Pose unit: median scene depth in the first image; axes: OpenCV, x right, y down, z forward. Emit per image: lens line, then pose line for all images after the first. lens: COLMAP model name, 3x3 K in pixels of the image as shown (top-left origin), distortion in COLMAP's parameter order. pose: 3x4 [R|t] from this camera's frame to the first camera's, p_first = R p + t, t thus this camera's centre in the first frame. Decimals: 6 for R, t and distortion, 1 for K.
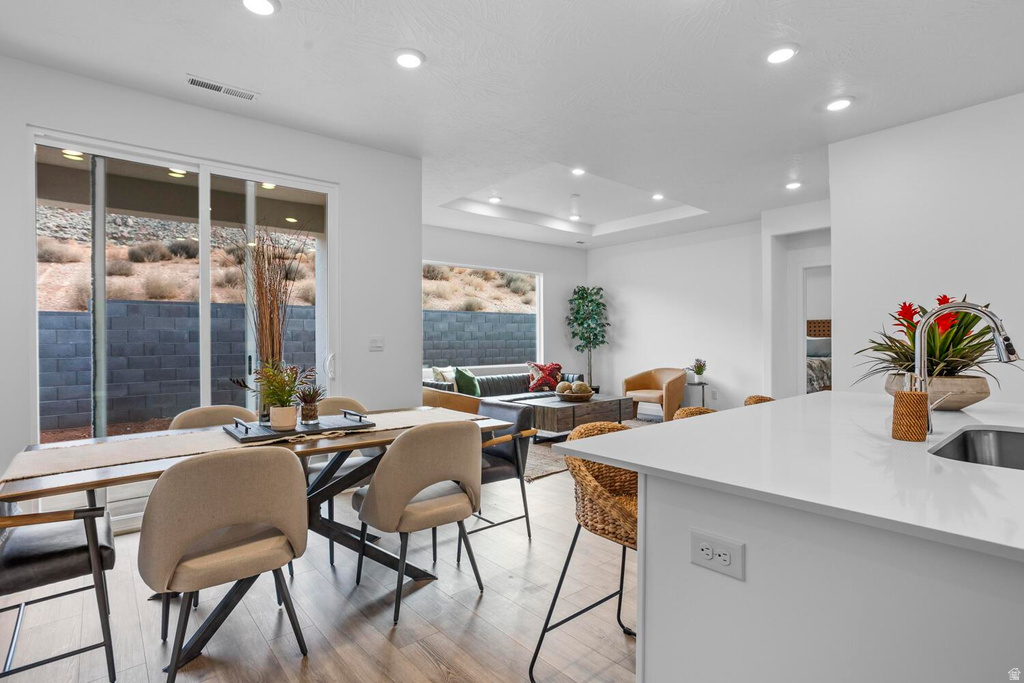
lens RADIAL K [[502.6, 0, 512.0], [0, 502.6, 341.5], [0, 0, 1]] dist [-0.025749, 0.000091]
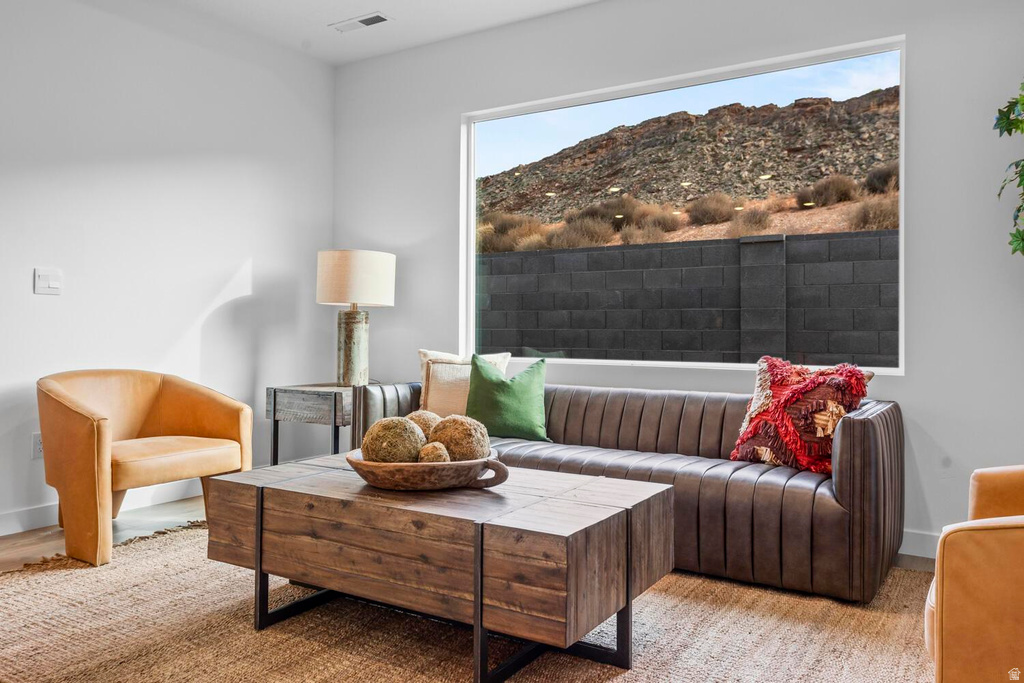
lens RADIAL K [[777.3, 0, 511.6], [0, 777.3, 320.8], [0, 0, 1]] dist [-0.020807, 0.044938]
pose [[0.302556, -0.002974, -0.953127, 0.433347], [-0.014396, 0.999867, -0.007689, 0.024751], [0.953023, 0.016047, 0.302473, 0.723782]]
